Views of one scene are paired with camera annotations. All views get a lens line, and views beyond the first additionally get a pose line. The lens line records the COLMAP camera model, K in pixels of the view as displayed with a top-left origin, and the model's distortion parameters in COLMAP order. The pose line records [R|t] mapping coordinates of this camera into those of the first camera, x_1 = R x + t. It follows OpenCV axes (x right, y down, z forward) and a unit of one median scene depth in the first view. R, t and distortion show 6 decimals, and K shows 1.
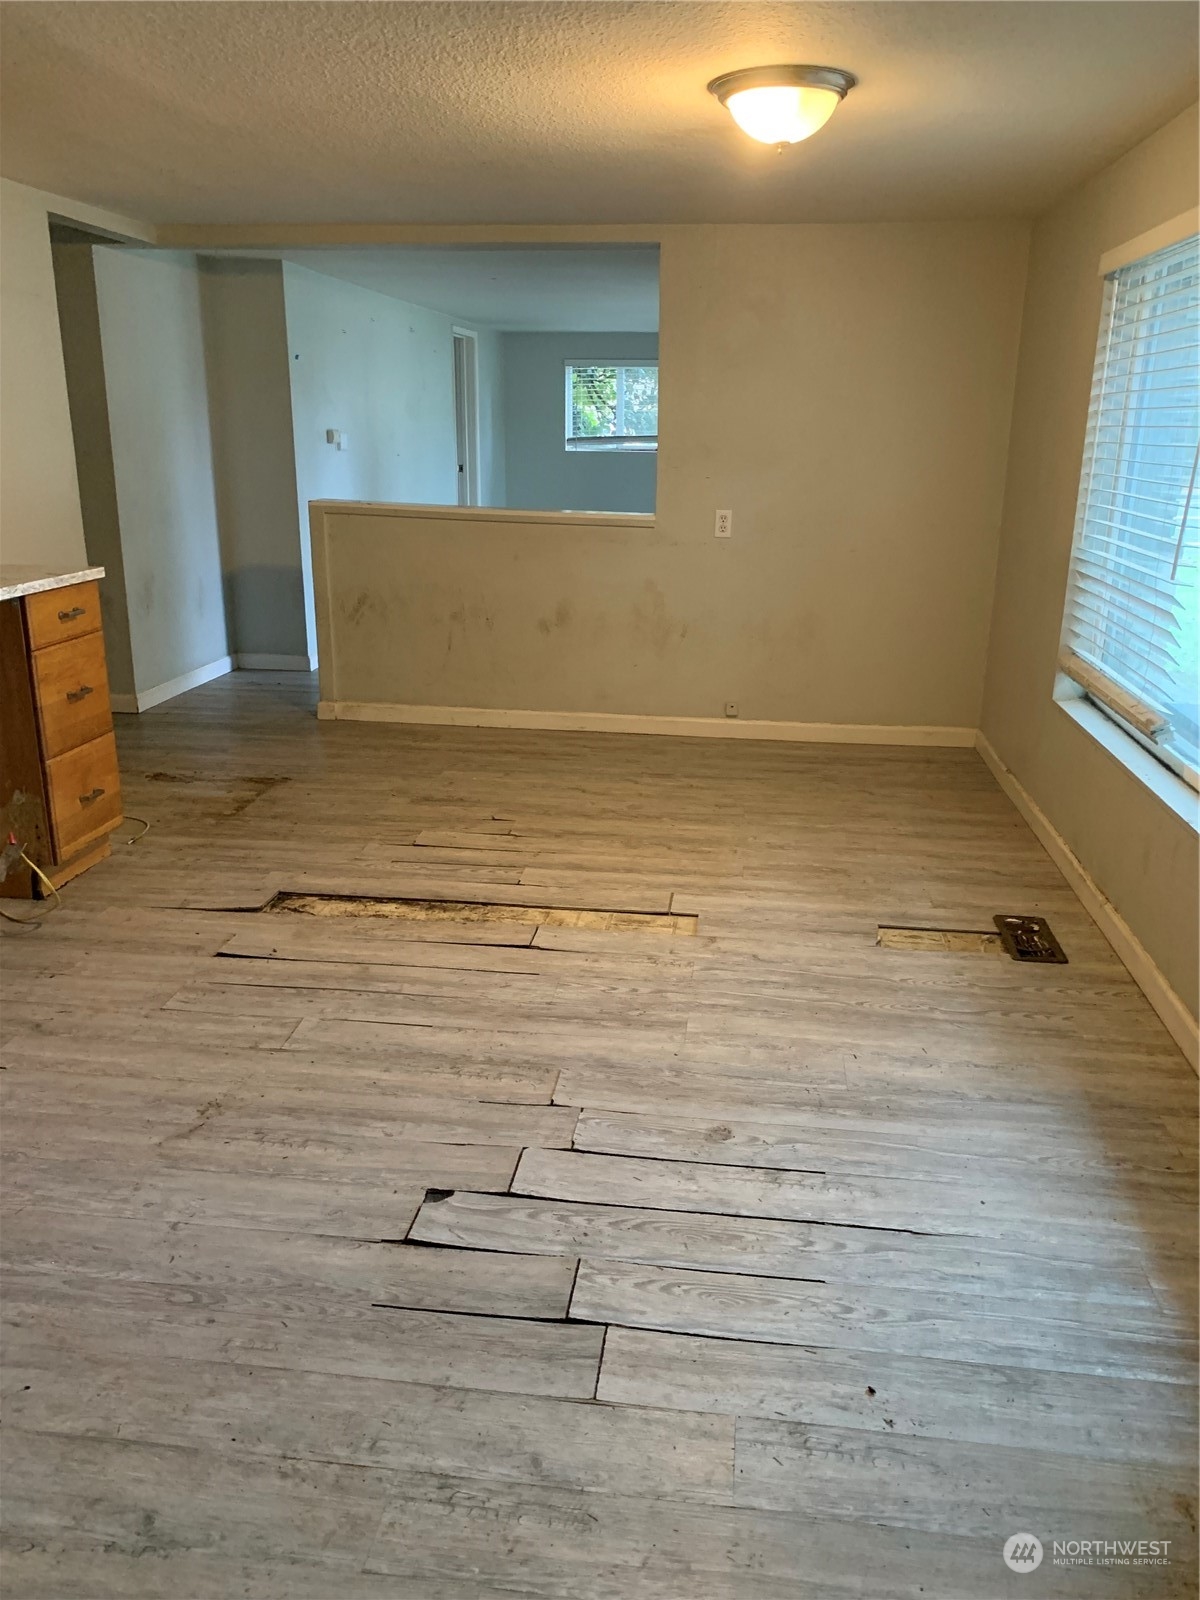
lens RADIAL K [[1221.7, 0, 603.1], [0, 1221.7, 800.4], [0, 0, 1]] dist [-0.008868, 0.012982]
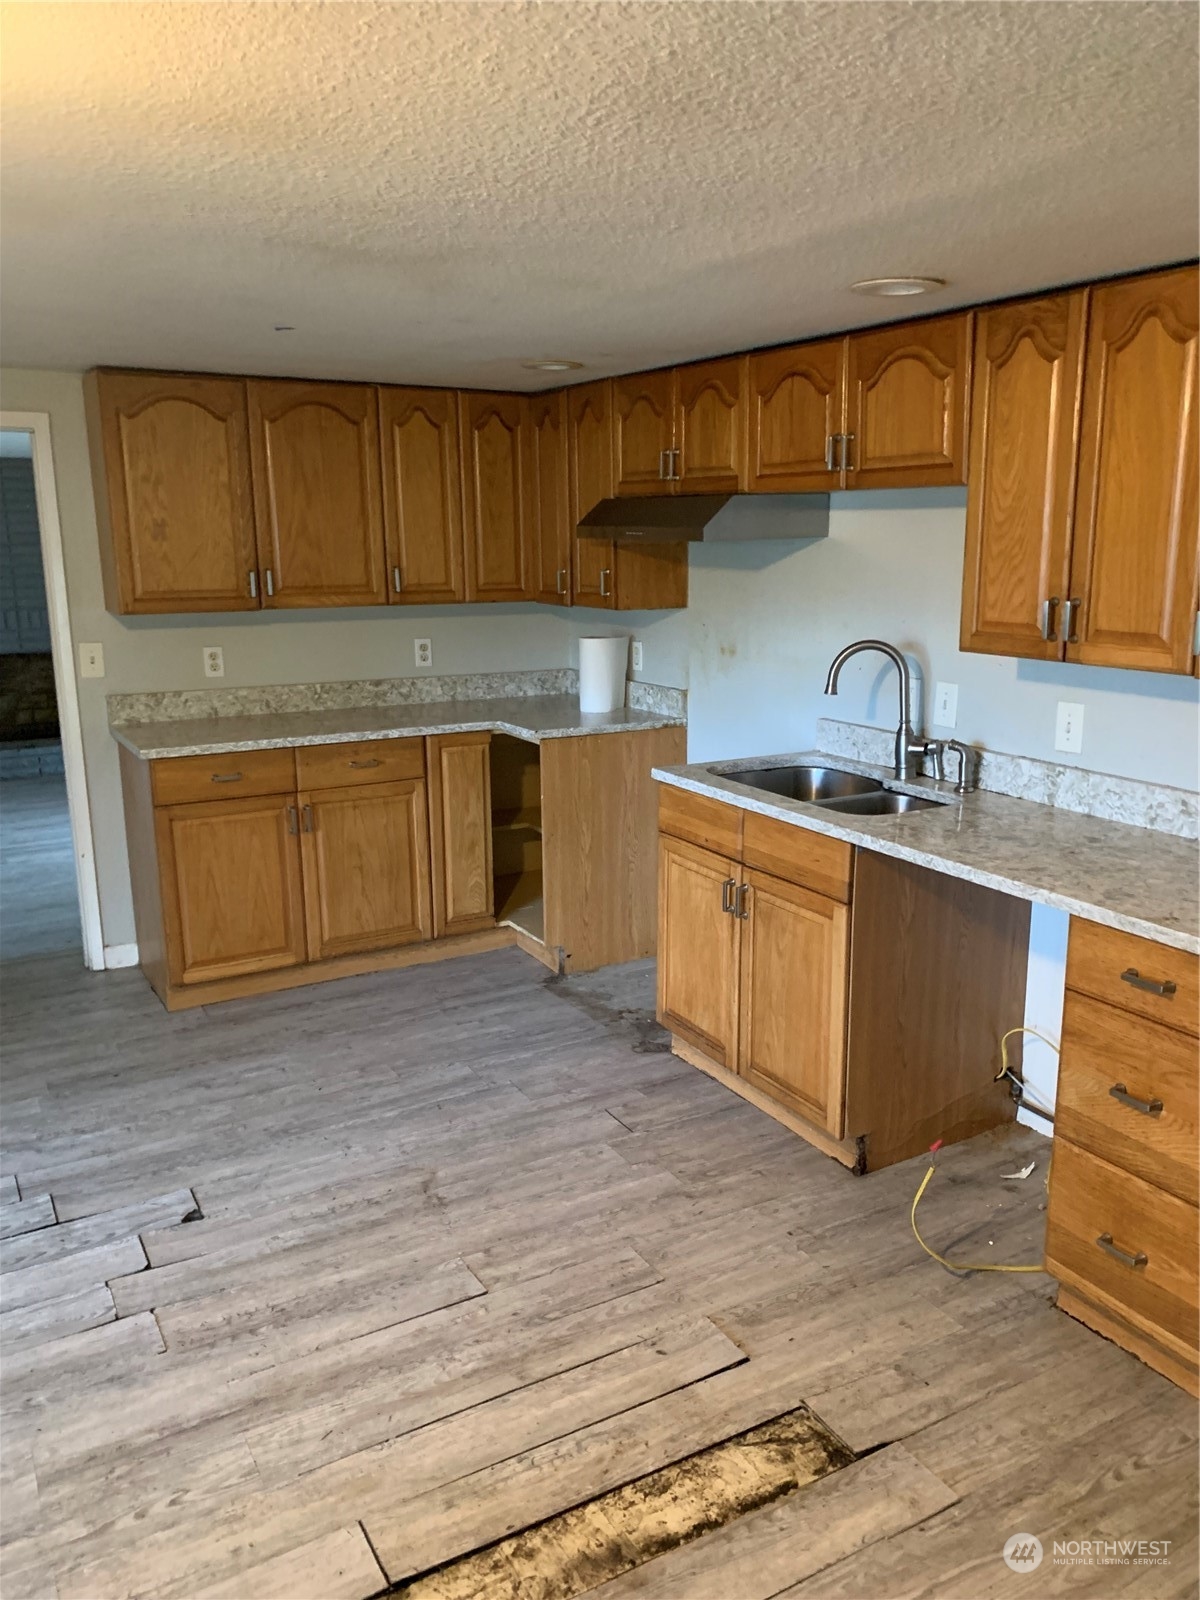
lens RADIAL K [[1221.7, 0, 602.1], [0, 1221.7, 801.8], [0, 0, 1]] dist [-0.008868, 0.012982]
pose [[-0.796287, 0.108286, -0.595148, 0.204254], [-0.193735, 0.886375, 0.420483, -0.587555], [0.573057, 0.450126, -0.684830, 1.628934]]
